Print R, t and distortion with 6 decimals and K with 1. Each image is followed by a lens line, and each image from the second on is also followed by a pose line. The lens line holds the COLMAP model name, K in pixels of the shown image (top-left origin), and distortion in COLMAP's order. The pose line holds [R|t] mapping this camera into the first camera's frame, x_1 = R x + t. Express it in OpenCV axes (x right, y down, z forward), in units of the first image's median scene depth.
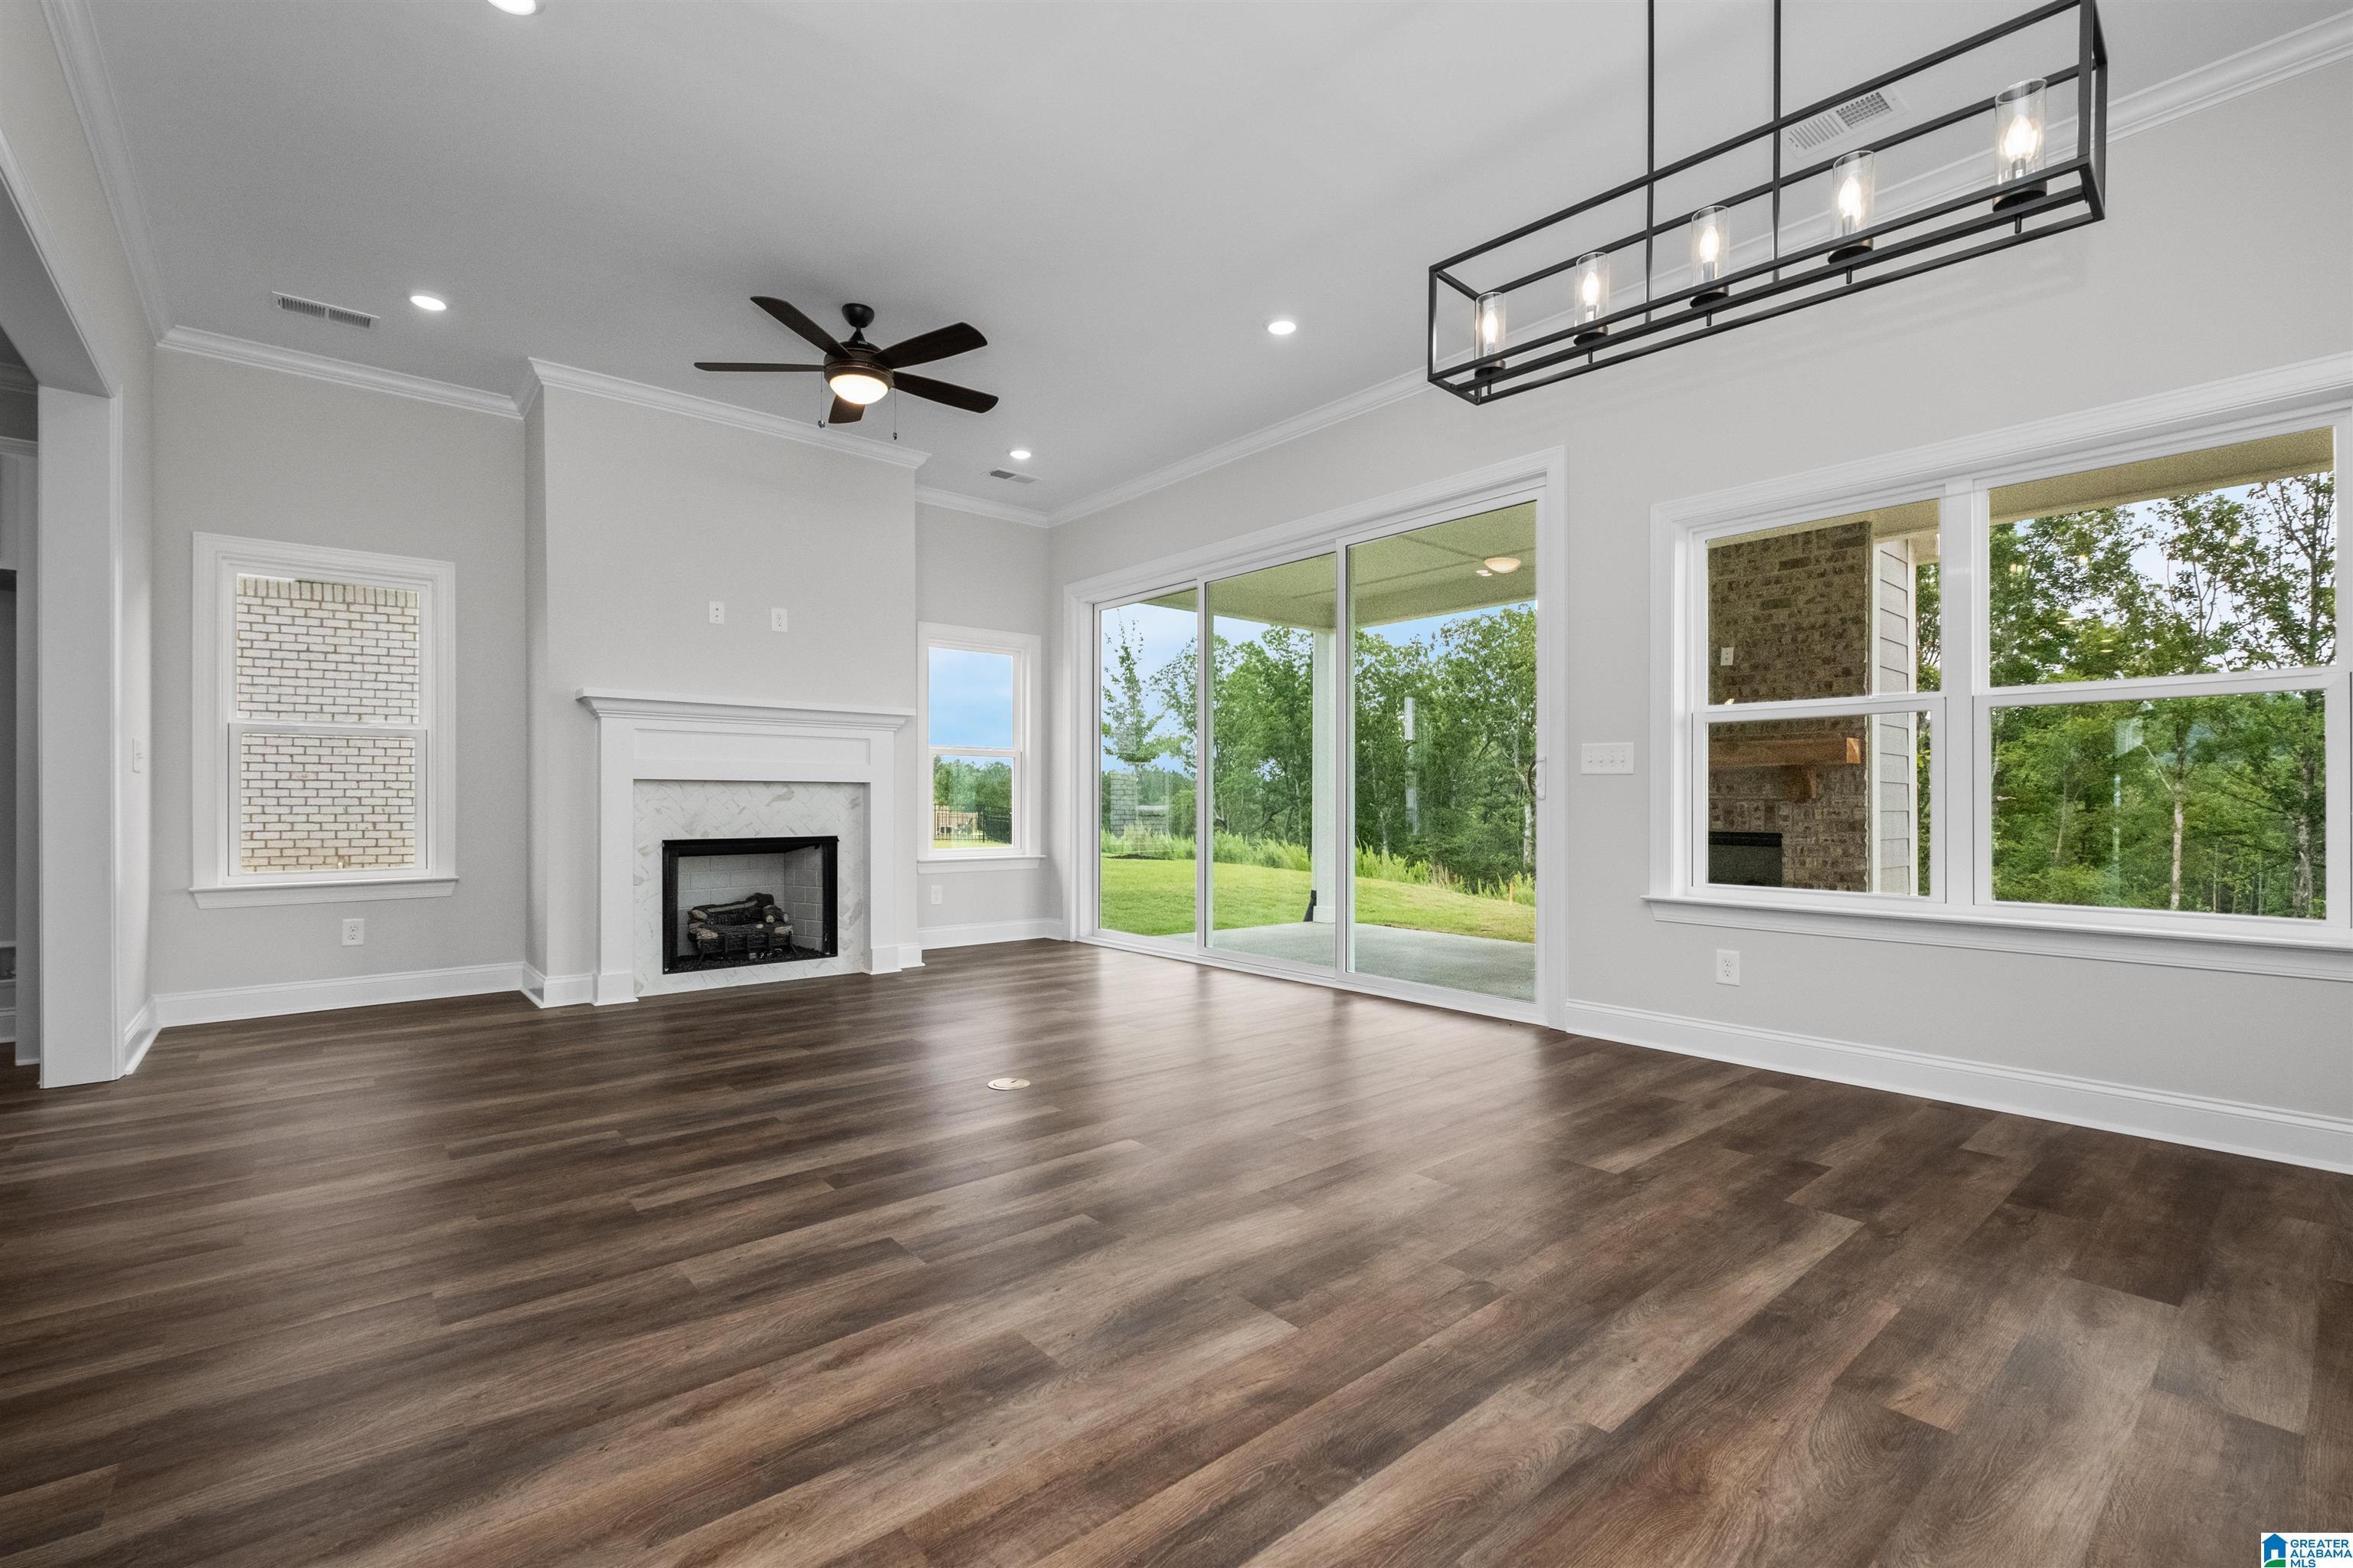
lens RADIAL K [[1026.3, 0, 1183.1], [0, 1026.3, 802.4], [0, 0, 1]] dist [-0.004014, -0.000422]
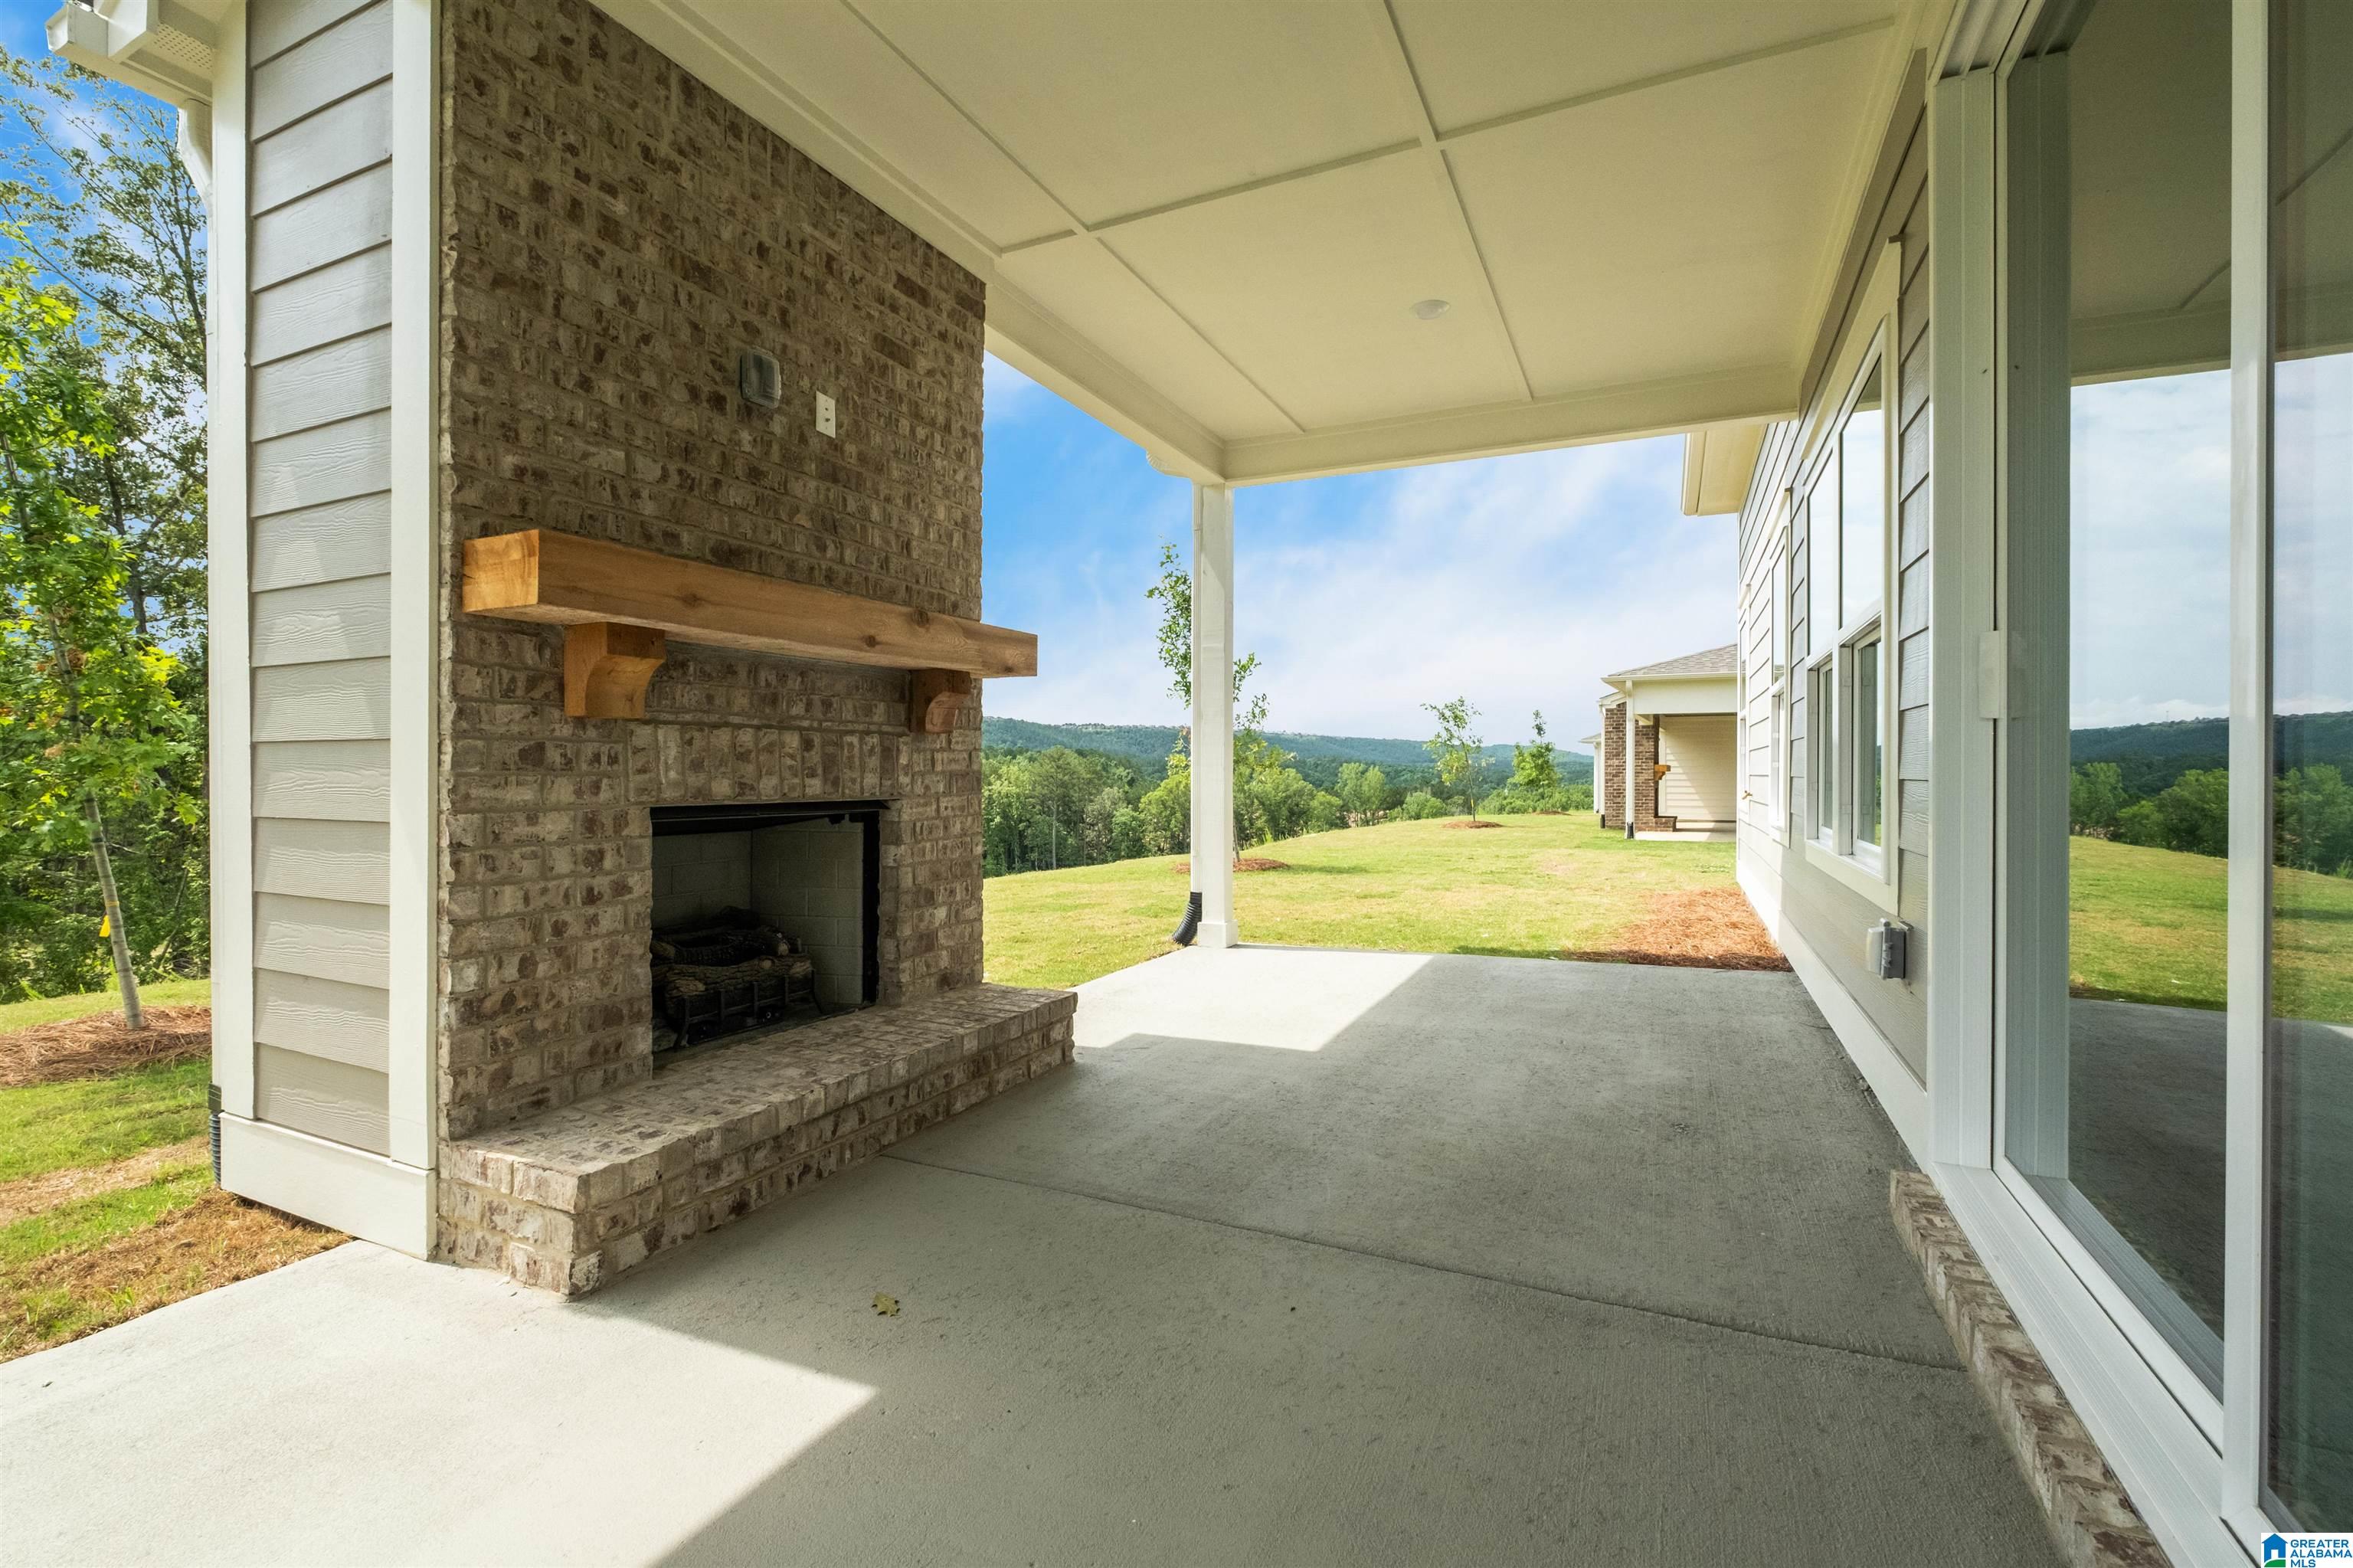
lens RADIAL K [[1026.3, 0, 1163.0], [0, 1026.3, 775.5], [0, 0, 1]] dist [-0.004014, -0.000422]
pose [[-0.390773, -0.004149, 0.920478, 0.067955], [0.000399, 0.999989, 0.004677, 0.019044], [-0.920487, 0.002195, -0.390767, 1.303992]]
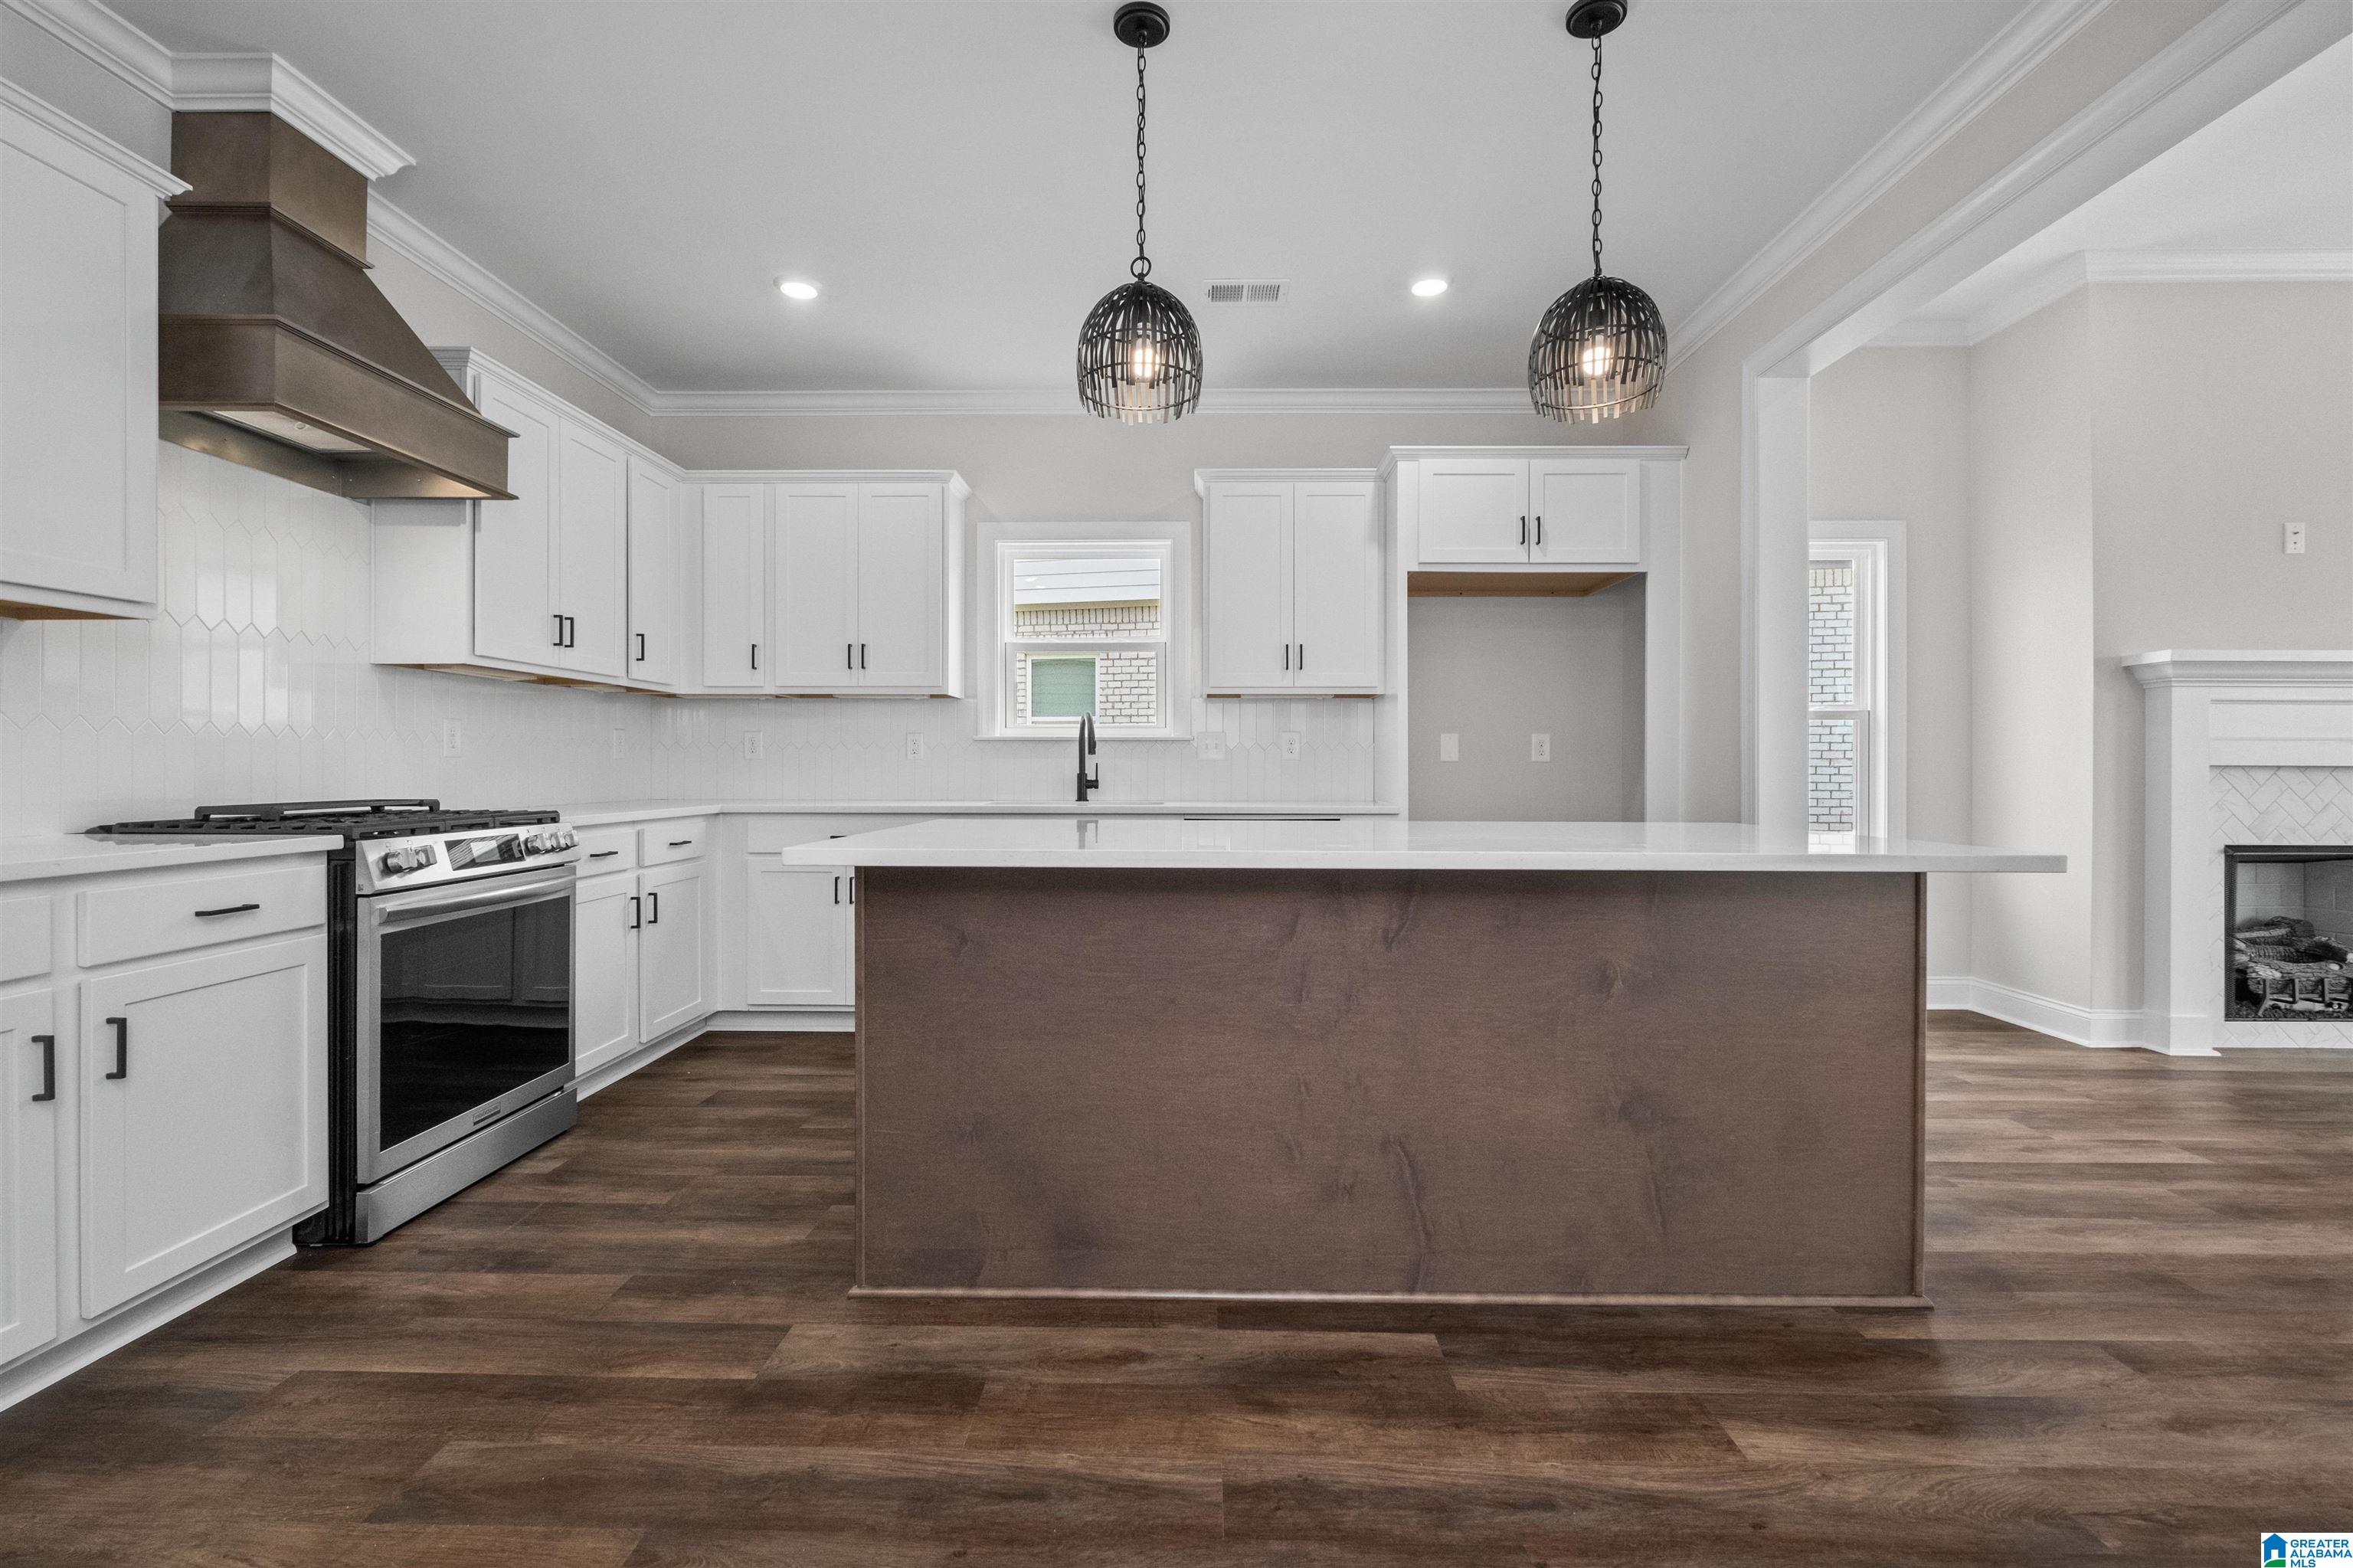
lens RADIAL K [[1026.3, 0, 1175.7], [0, 1026.3, 772.9], [0, 0, 1]] dist [-0.004014, -0.000422]
pose [[0.746918, 0.006186, -0.664887, -0.566494], [-0.003552, 0.999980, 0.005312, -0.017316], [0.664907, -0.001606, 0.746925, -0.081353]]
